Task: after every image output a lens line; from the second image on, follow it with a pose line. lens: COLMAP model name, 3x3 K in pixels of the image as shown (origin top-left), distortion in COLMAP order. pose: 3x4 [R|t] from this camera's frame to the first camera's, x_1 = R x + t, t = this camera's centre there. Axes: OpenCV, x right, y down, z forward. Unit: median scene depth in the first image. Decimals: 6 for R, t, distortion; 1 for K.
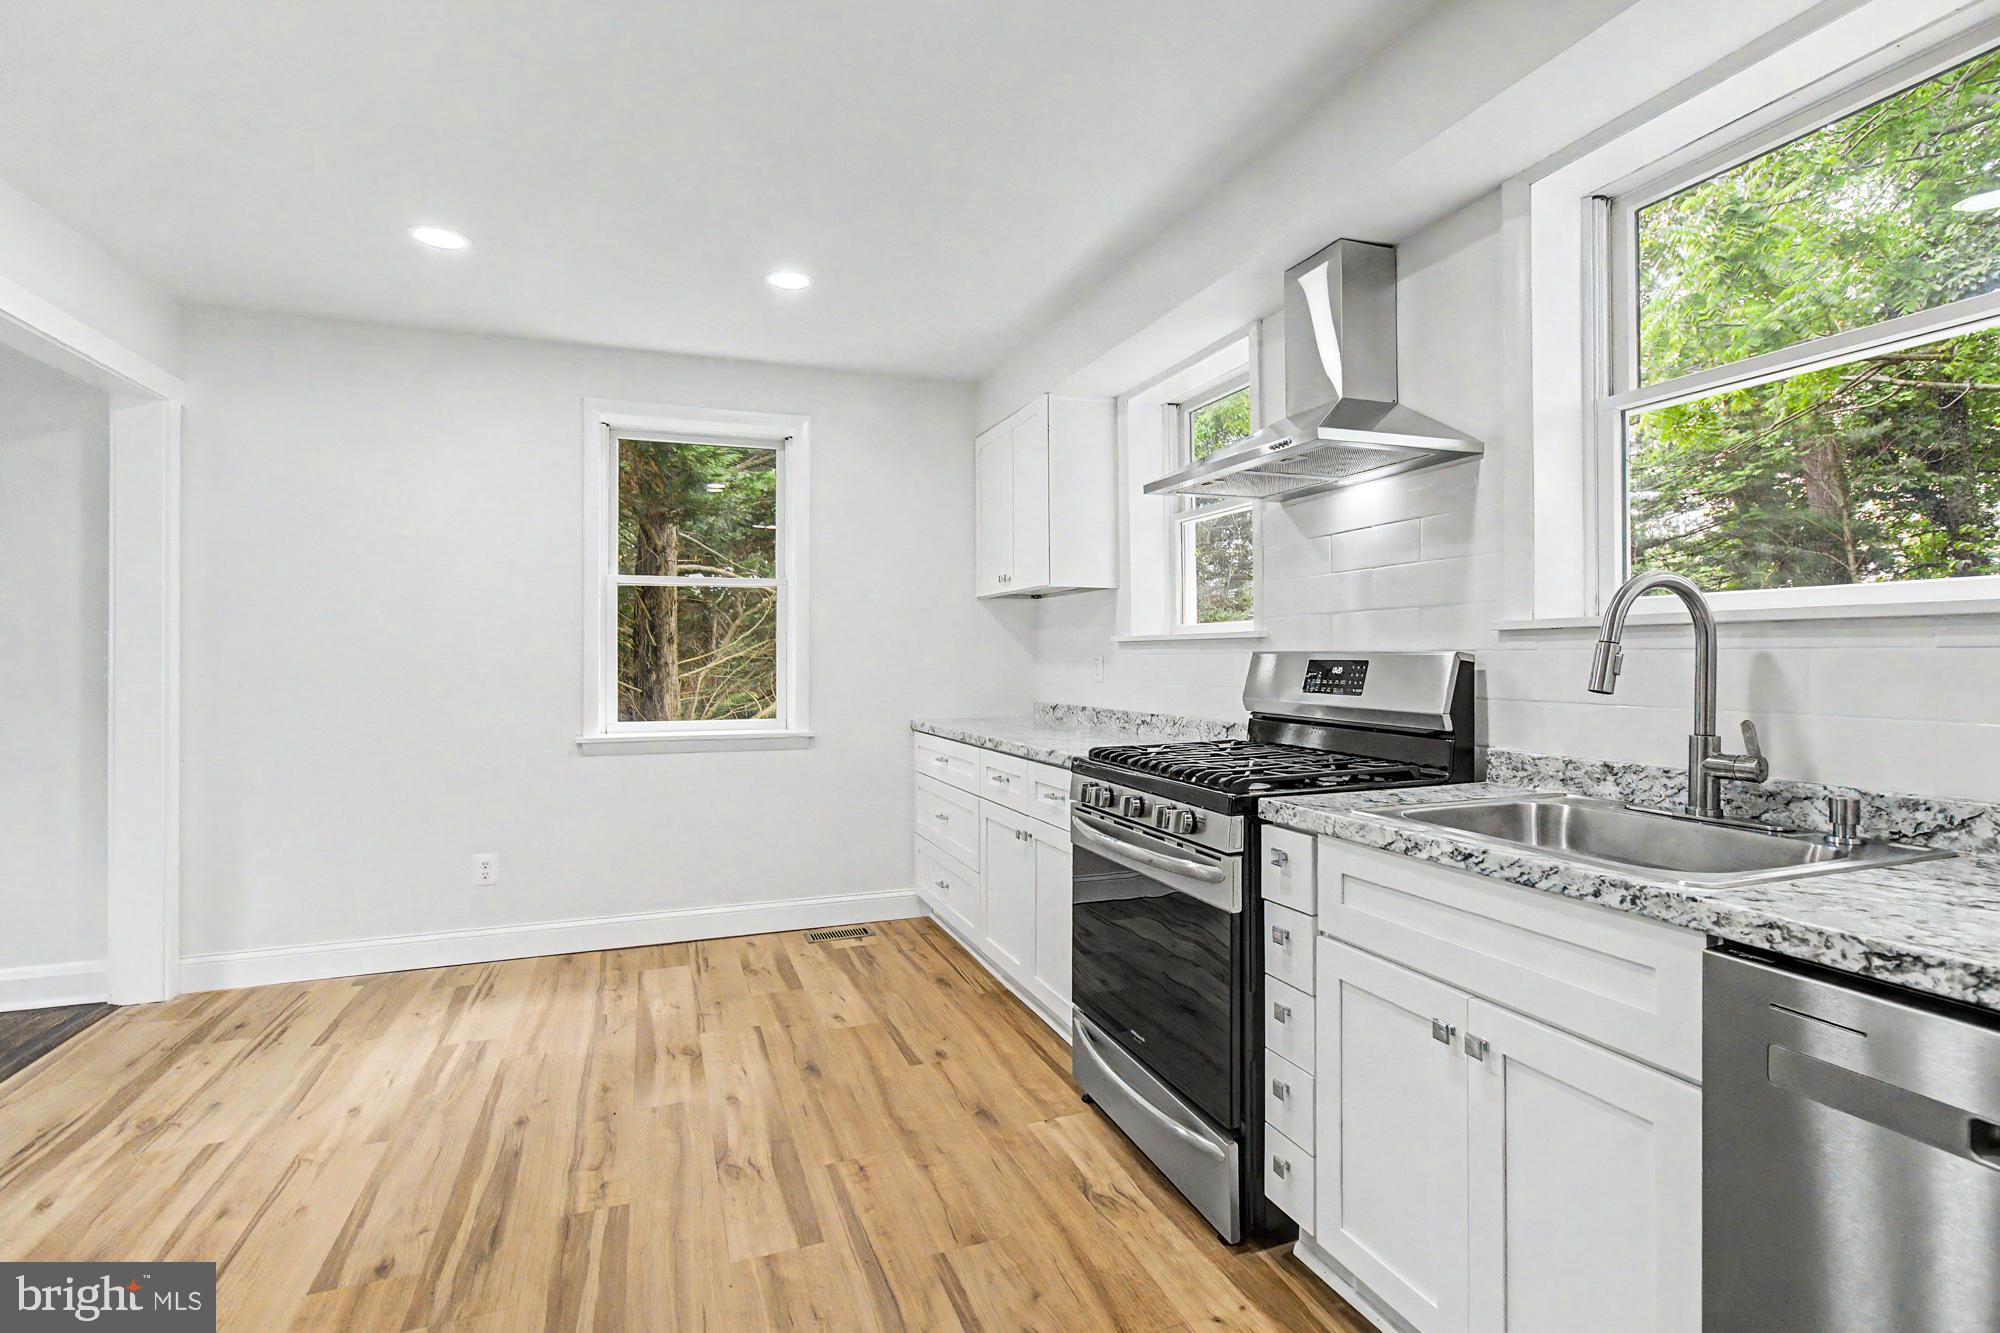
lens RADIAL K [[922.0, 0, 992.9], [0, 922.0, 659.1], [0, 0, 1]] dist [-0.003907, 0.000096]
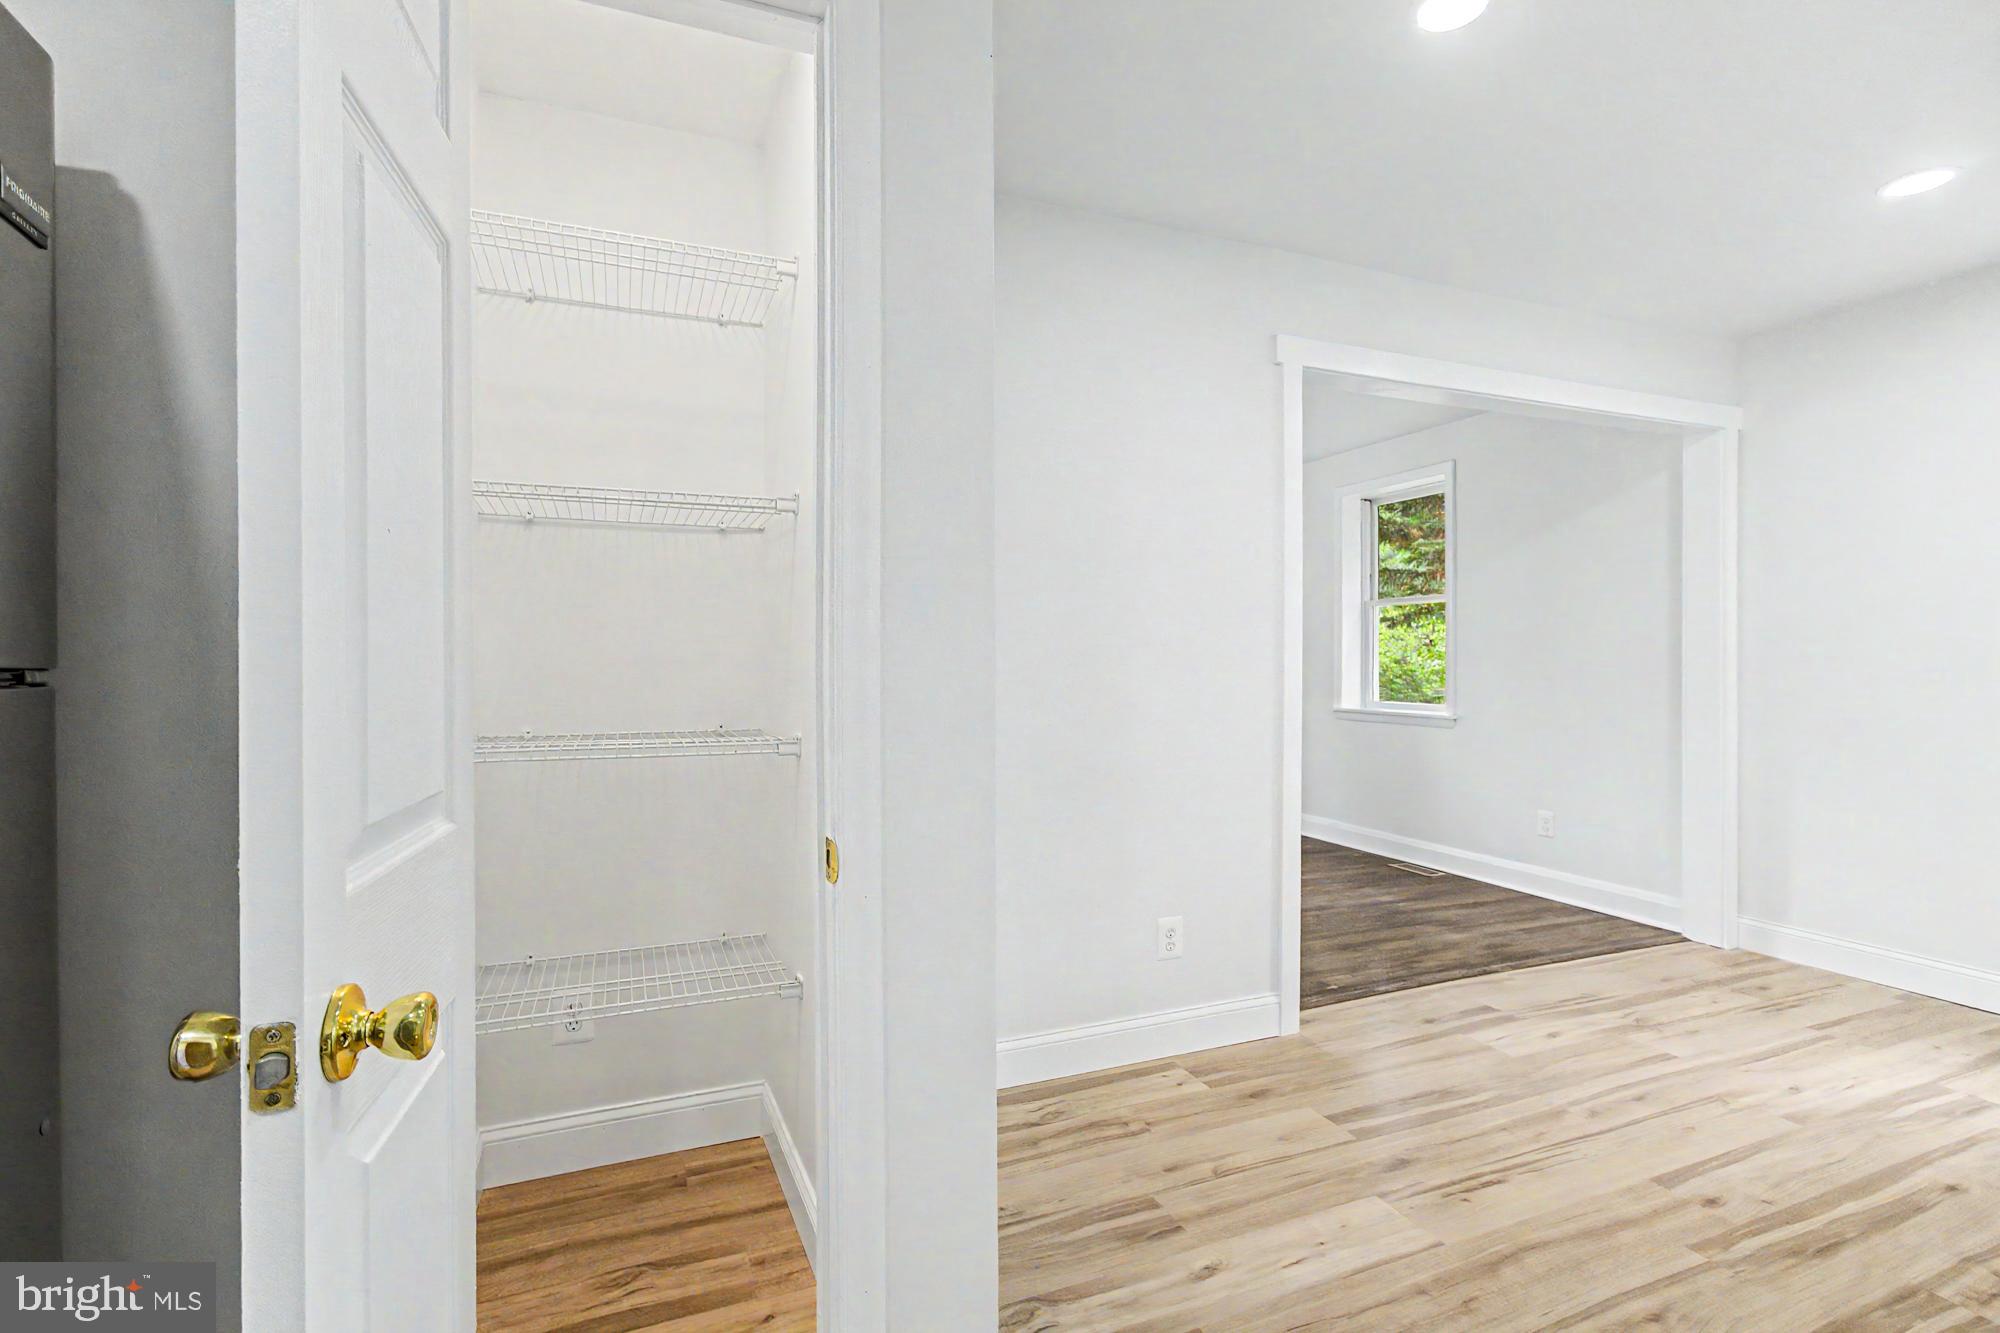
lens RADIAL K [[933.3, 0, 1013.4], [0, 933.3, 665.1], [0, 0, 1]] dist [-0.001754, 0.000092]
pose [[0.036763, 0.006229, -0.999305, 0.280401], [0.005414, 0.999965, 0.006432, 0.005243], [0.999309, -0.005647, 0.036728, 0.083482]]
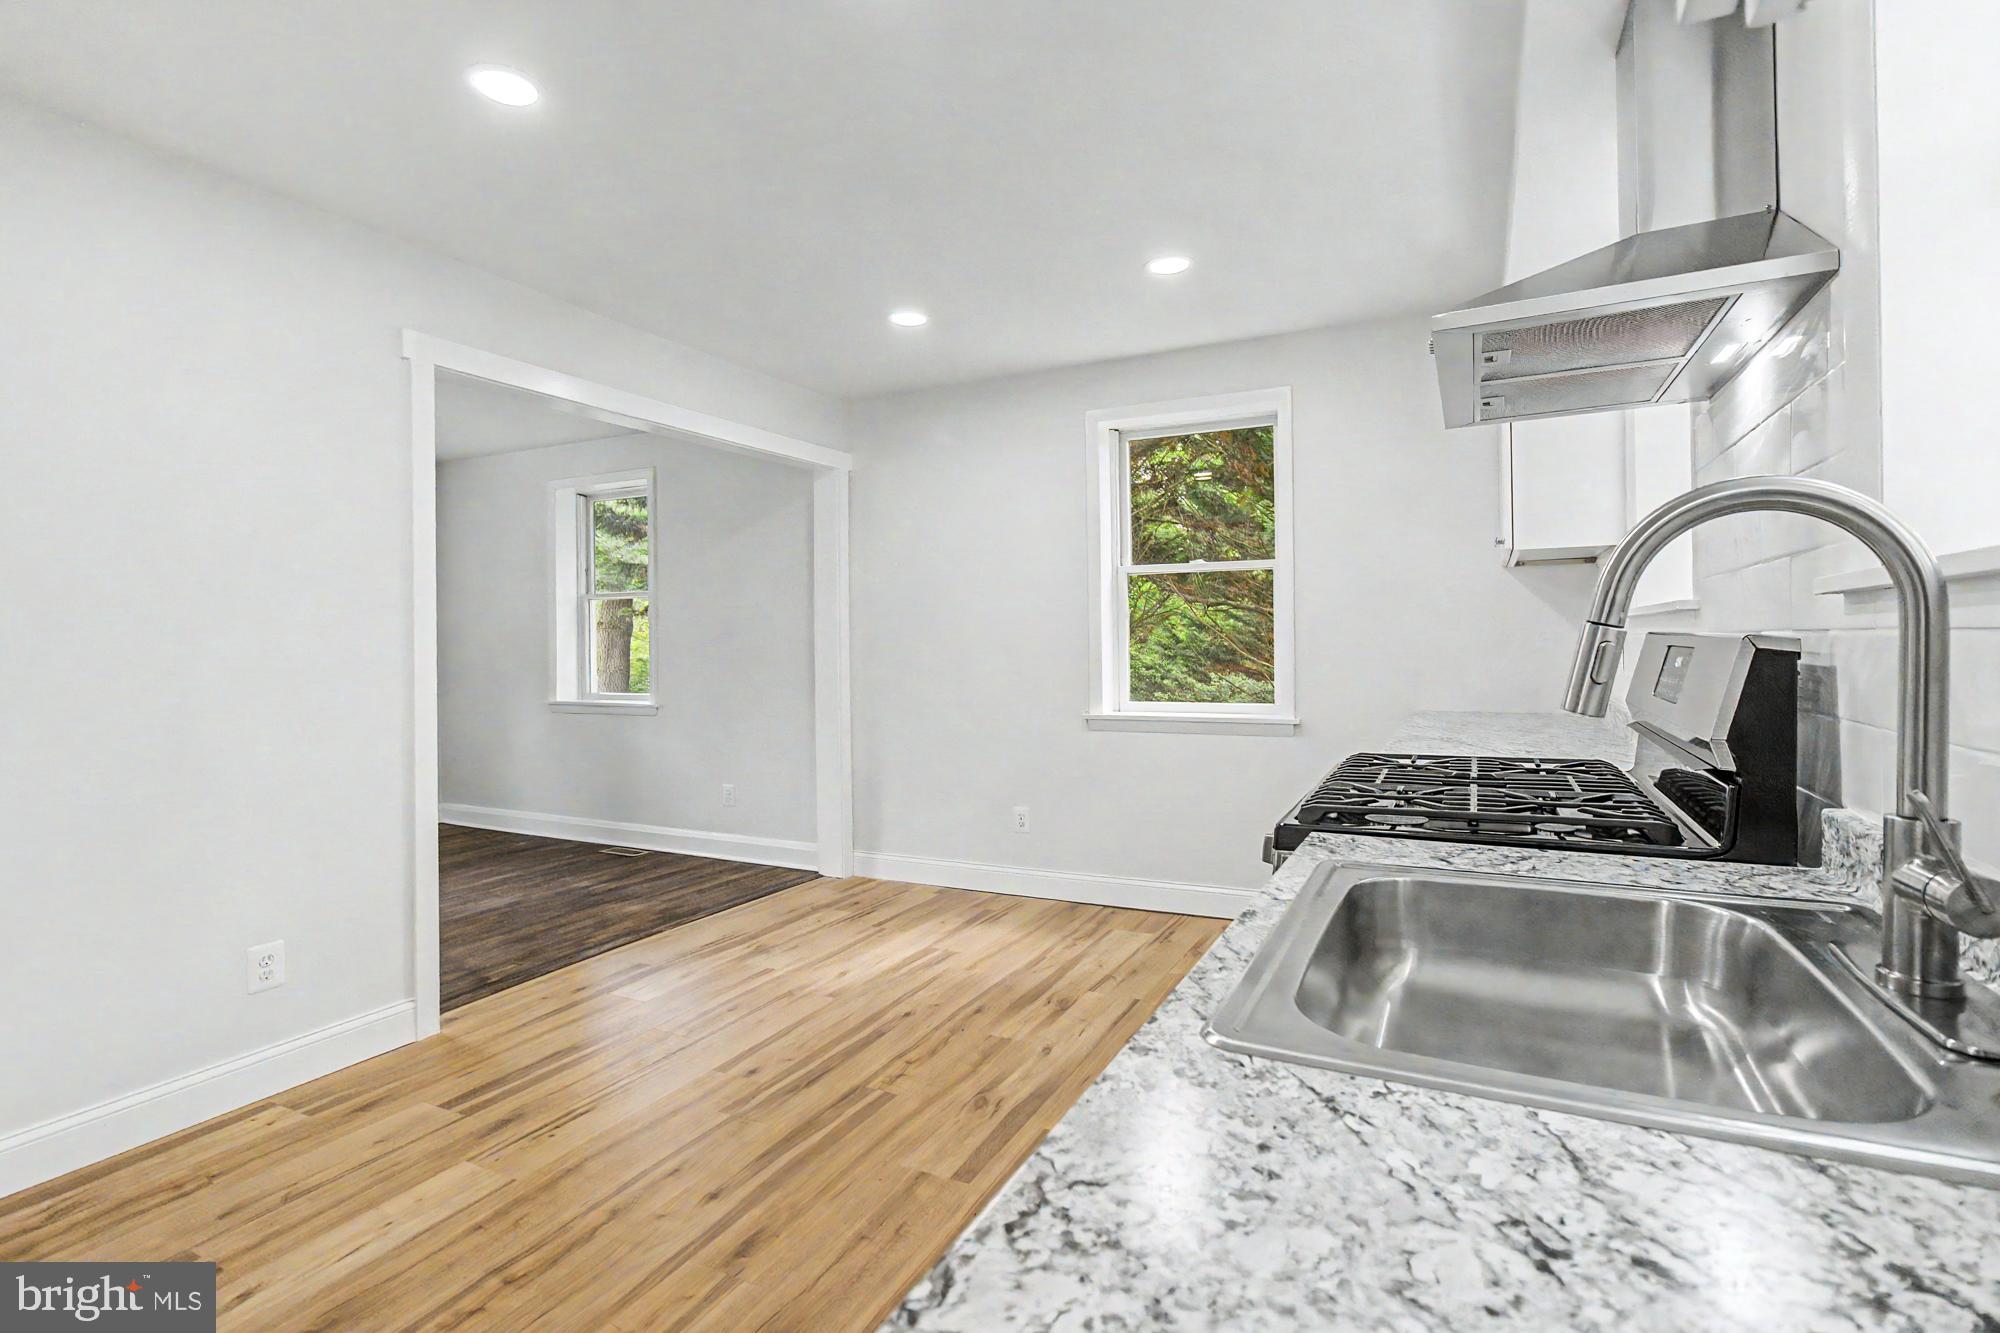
lens RADIAL K [[944.1, 0, 1008.7], [0, 944.1, 651.8], [0, 0, 1]] dist [-0.013435, 0.004788]
pose [[0.686880, 0.001542, -0.726769, 0.457260], [0.009876, 0.999886, 0.011456, -0.006172], [0.726704, -0.015047, 0.686786, 0.193660]]
